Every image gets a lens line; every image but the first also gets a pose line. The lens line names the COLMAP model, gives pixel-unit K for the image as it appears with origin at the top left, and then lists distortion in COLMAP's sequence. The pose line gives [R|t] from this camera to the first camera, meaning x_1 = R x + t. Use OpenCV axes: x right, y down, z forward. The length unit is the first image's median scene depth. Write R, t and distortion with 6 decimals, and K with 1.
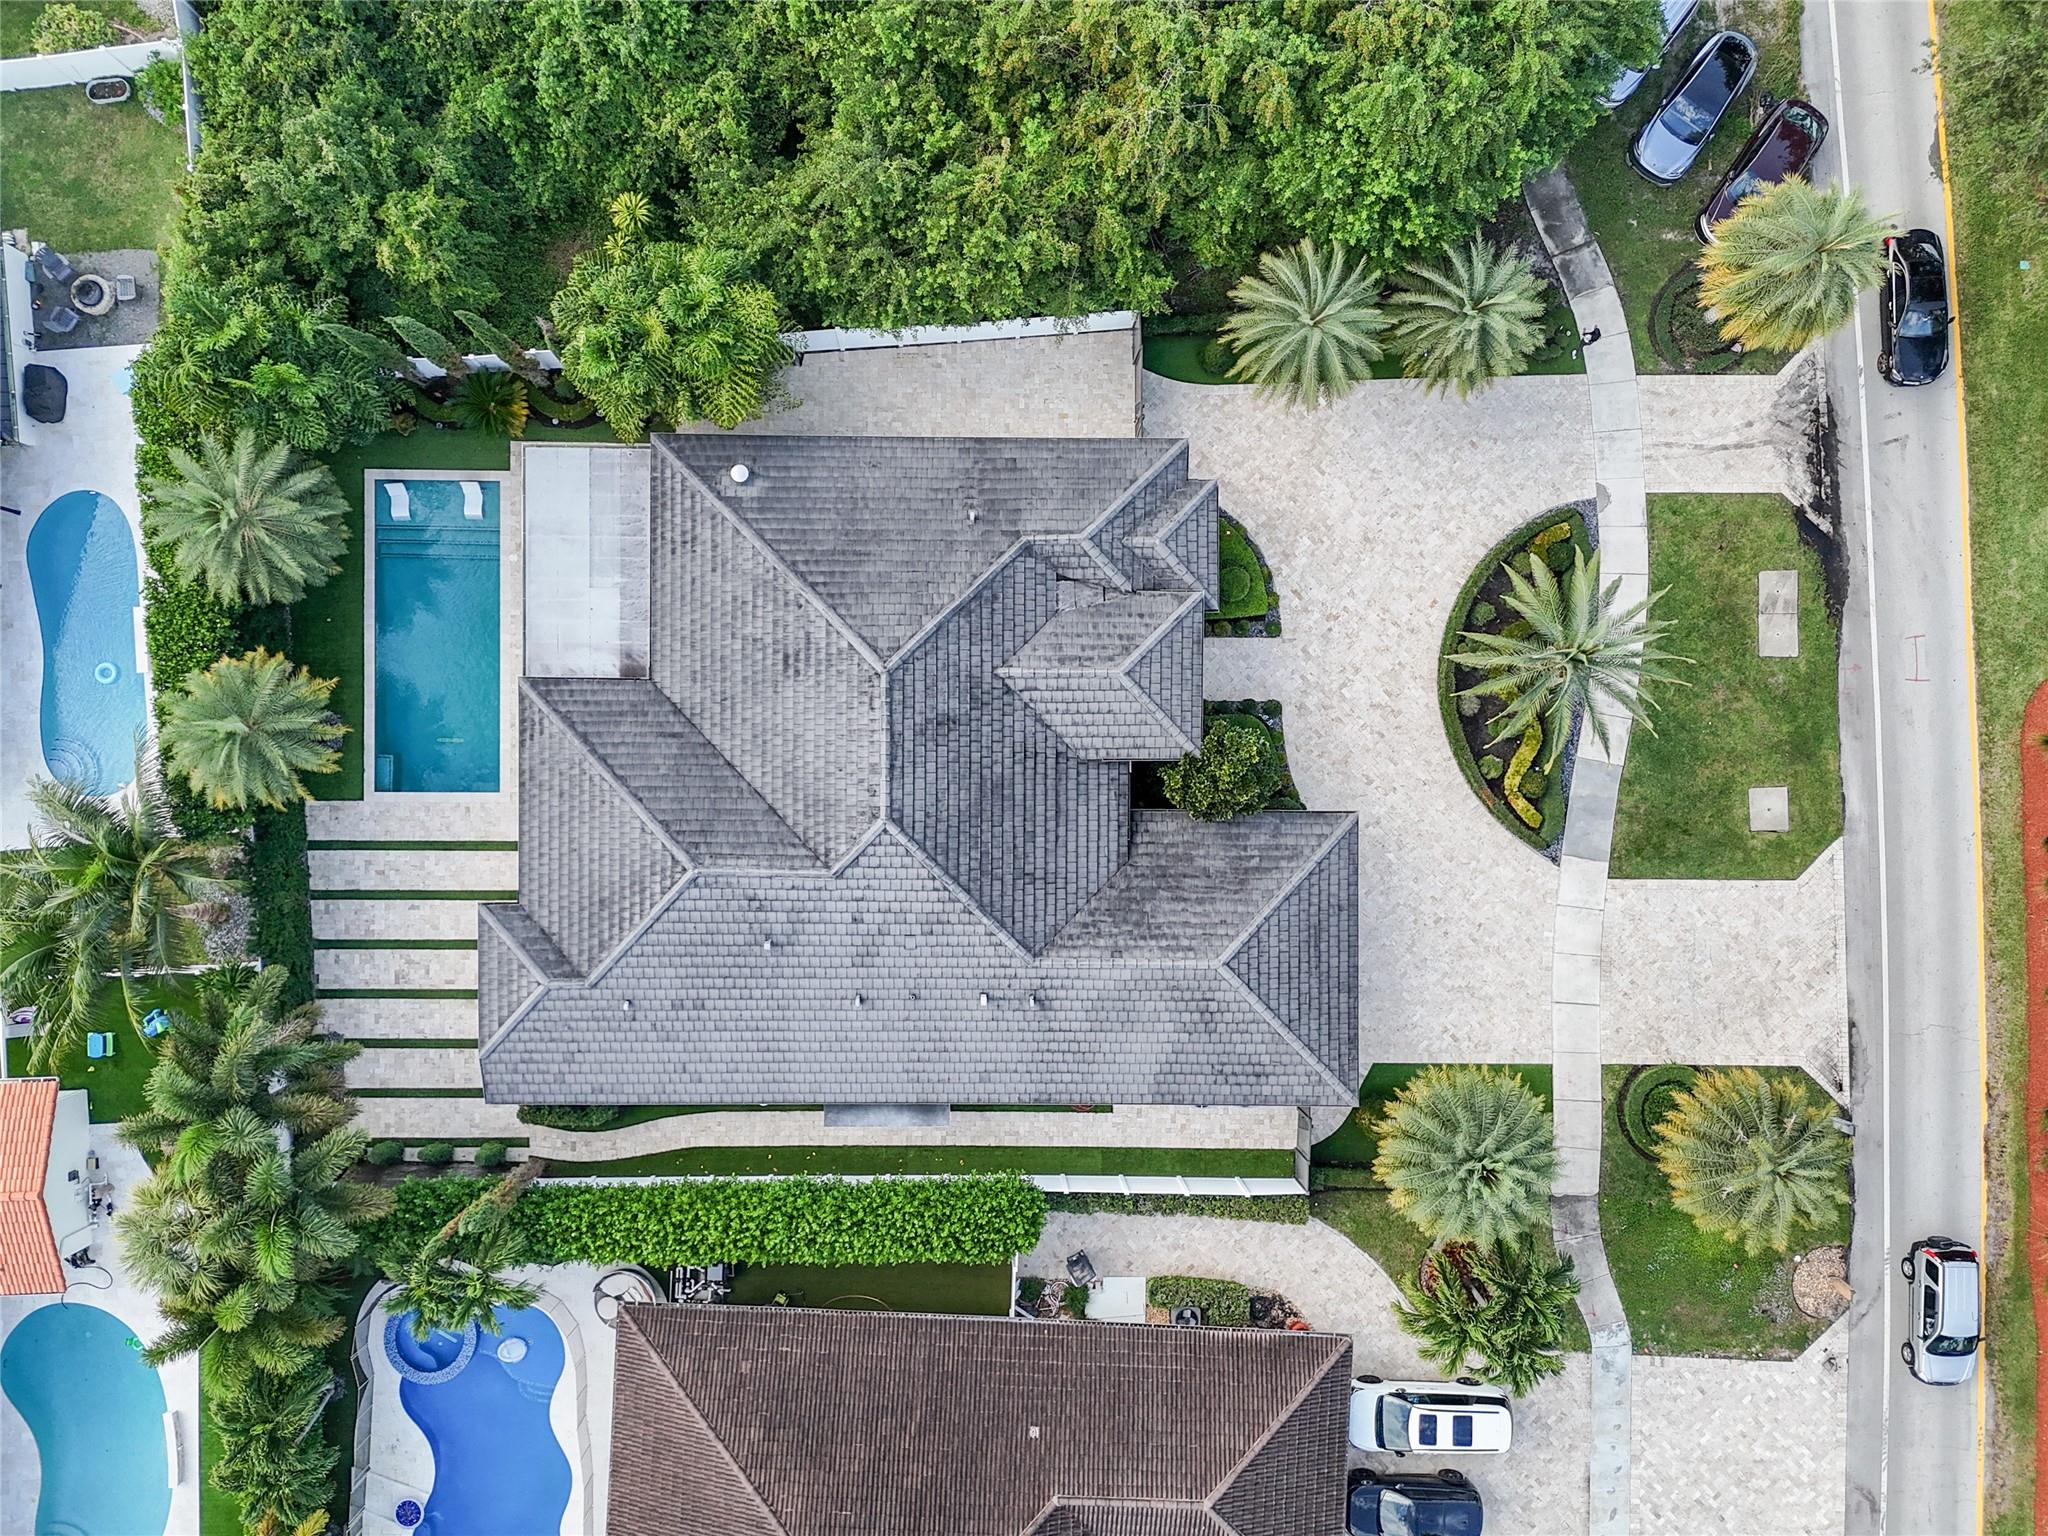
lens RADIAL K [[1632.0, 0, 991.7], [0, 1632.0, 779.2], [0, 0, 1]] dist [0.039116, 0.008510]
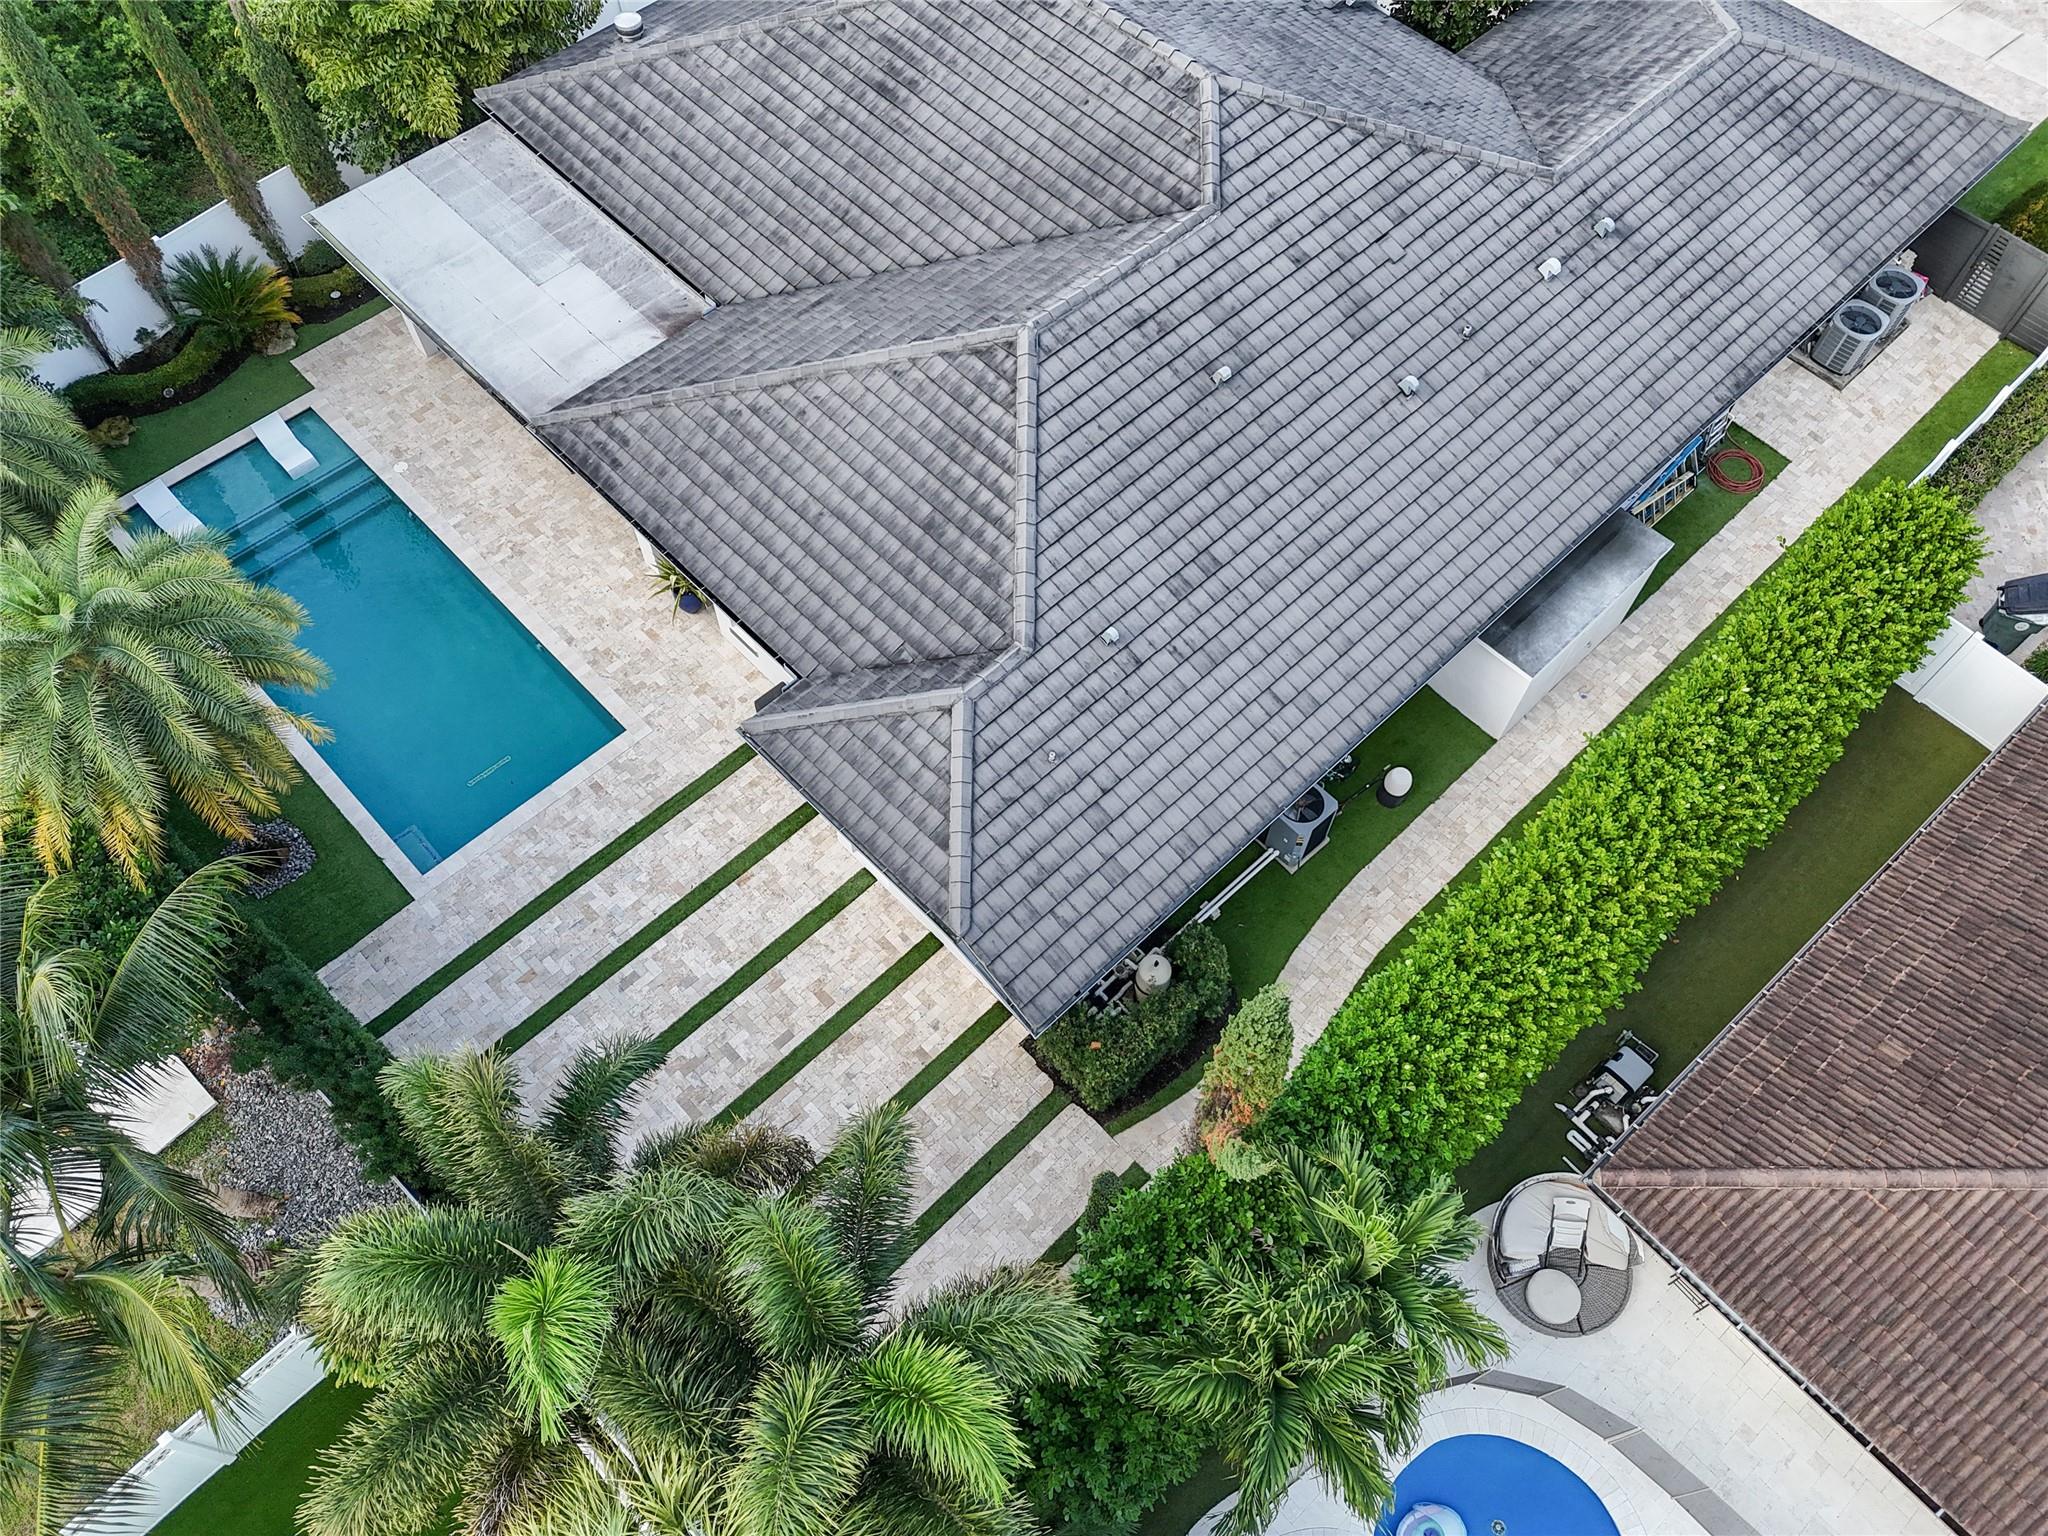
lens RADIAL K [[1512.2, 0, 1022.1], [0, 1512.2, 769.8], [0, 0, 1]] dist [0.067517, -0.056246]
pose [[0.716650, -0.613979, 0.330822, -0.395183], [0.697427, 0.628906, -0.343617, 0.284656], [0.002918, 0.476977, 0.878911, 0.596020]]
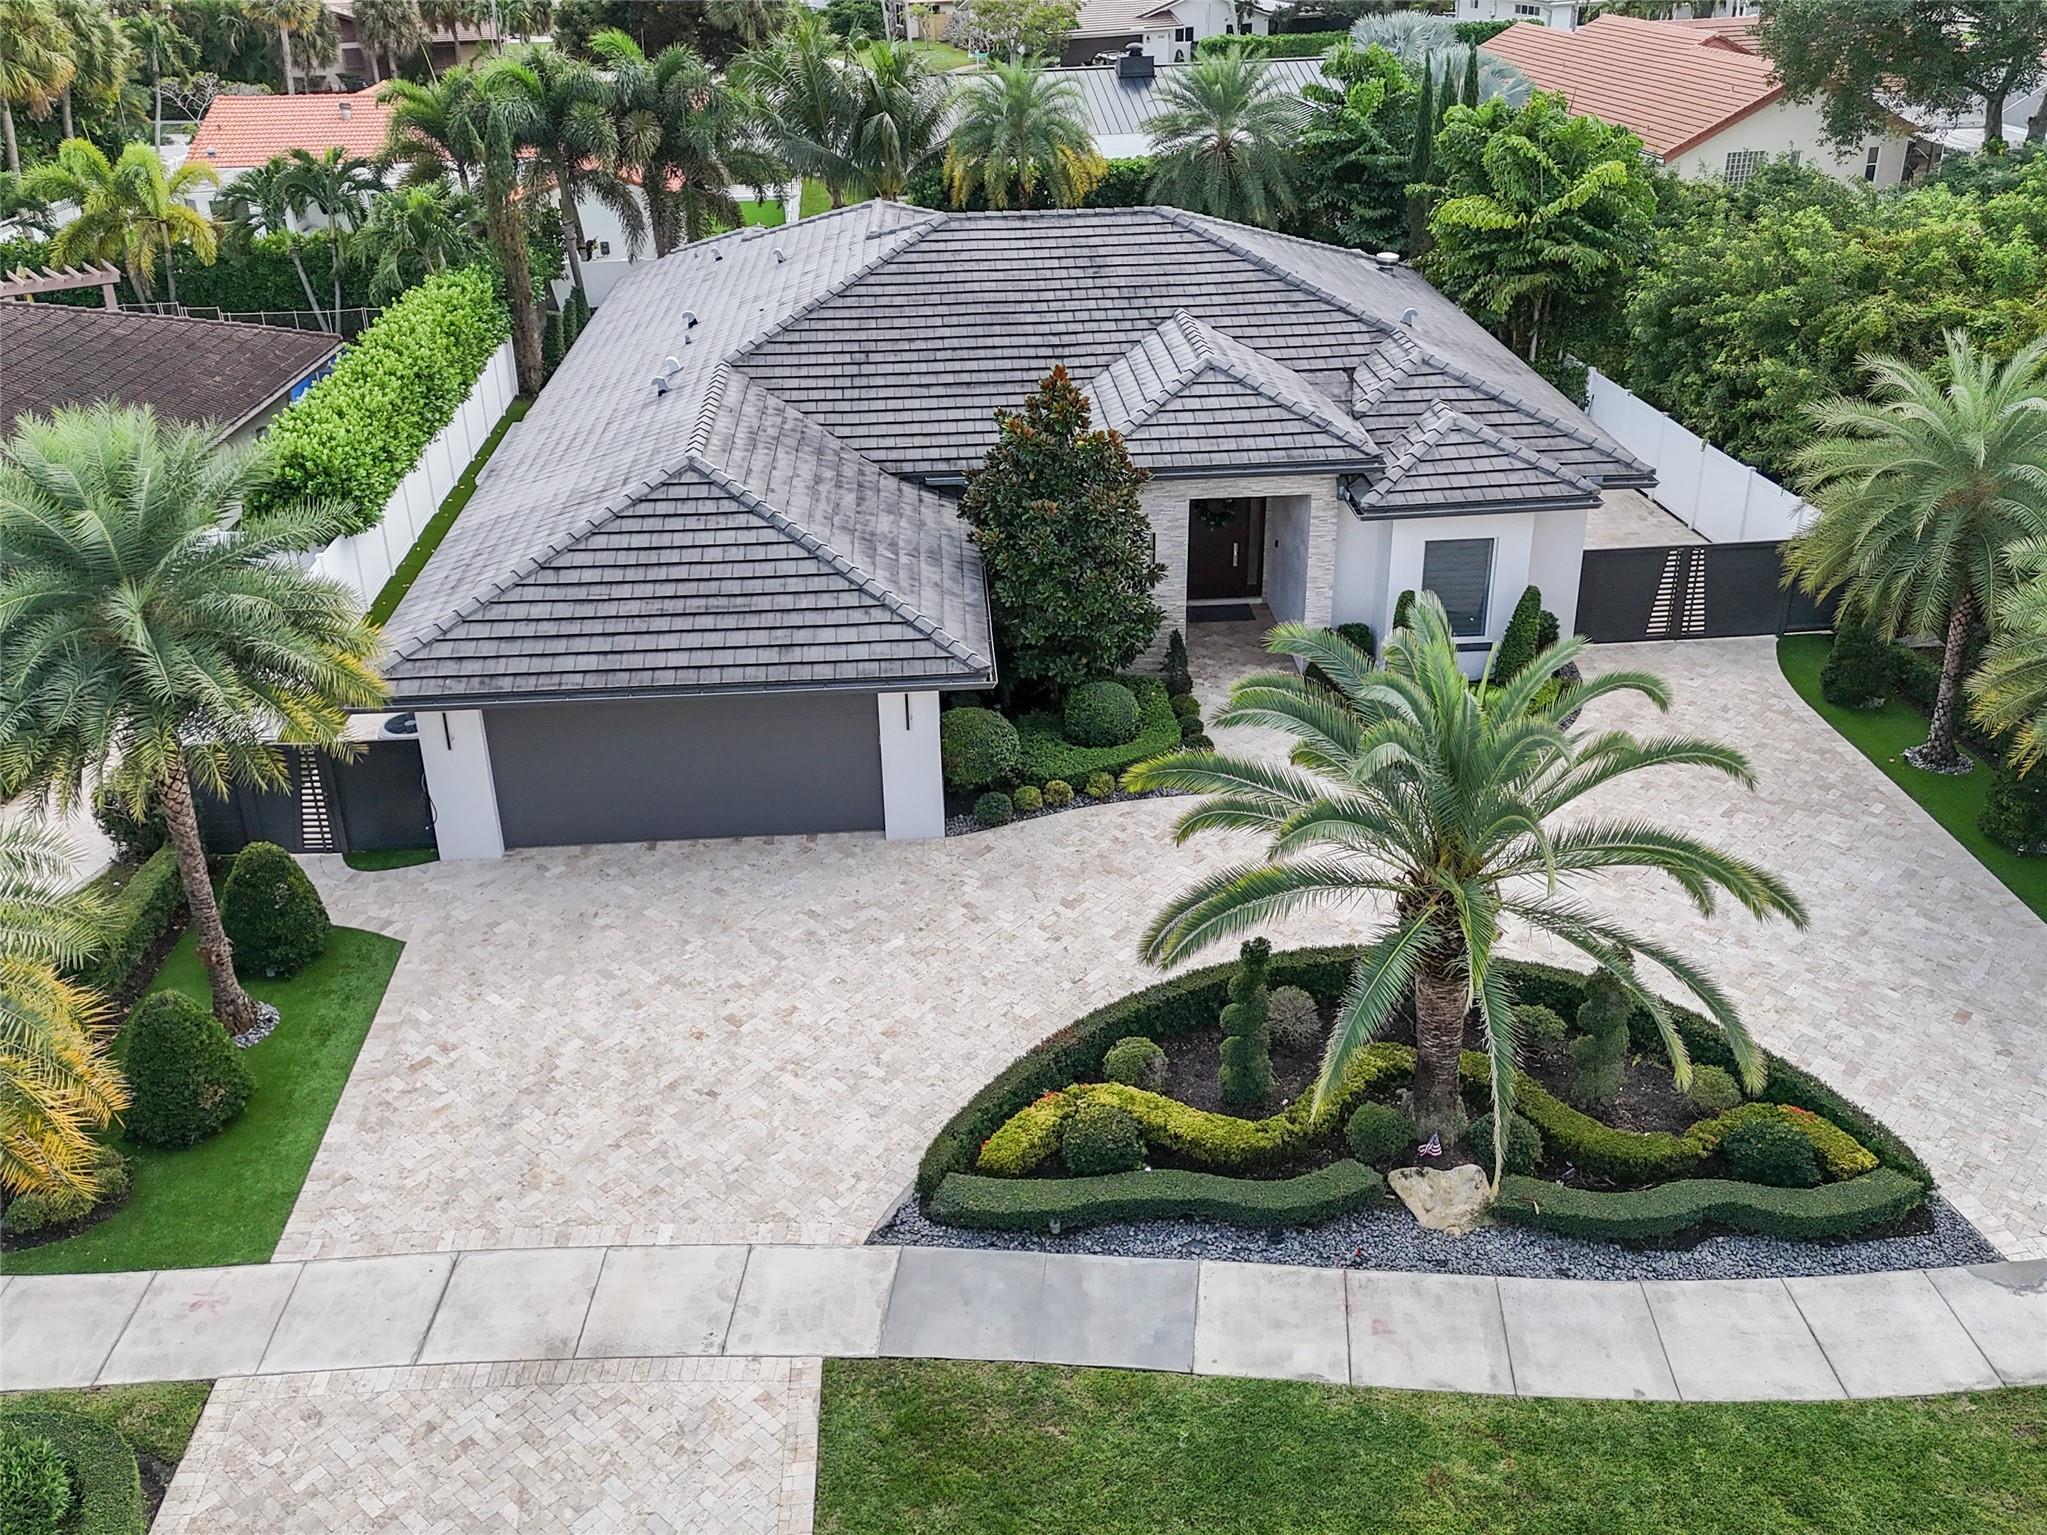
lens RADIAL K [[1804.3, 0, 1014.7], [0, 1804.3, 676.7], [0, 0, 1]] dist [0.067777, -0.061538]
pose [[0.058379, 0.415658, -0.907646, 0.670627], [-0.998051, 0.044385, -0.043868, 0.035831], [0.022052, 0.908437, 0.417439, 0.780444]]
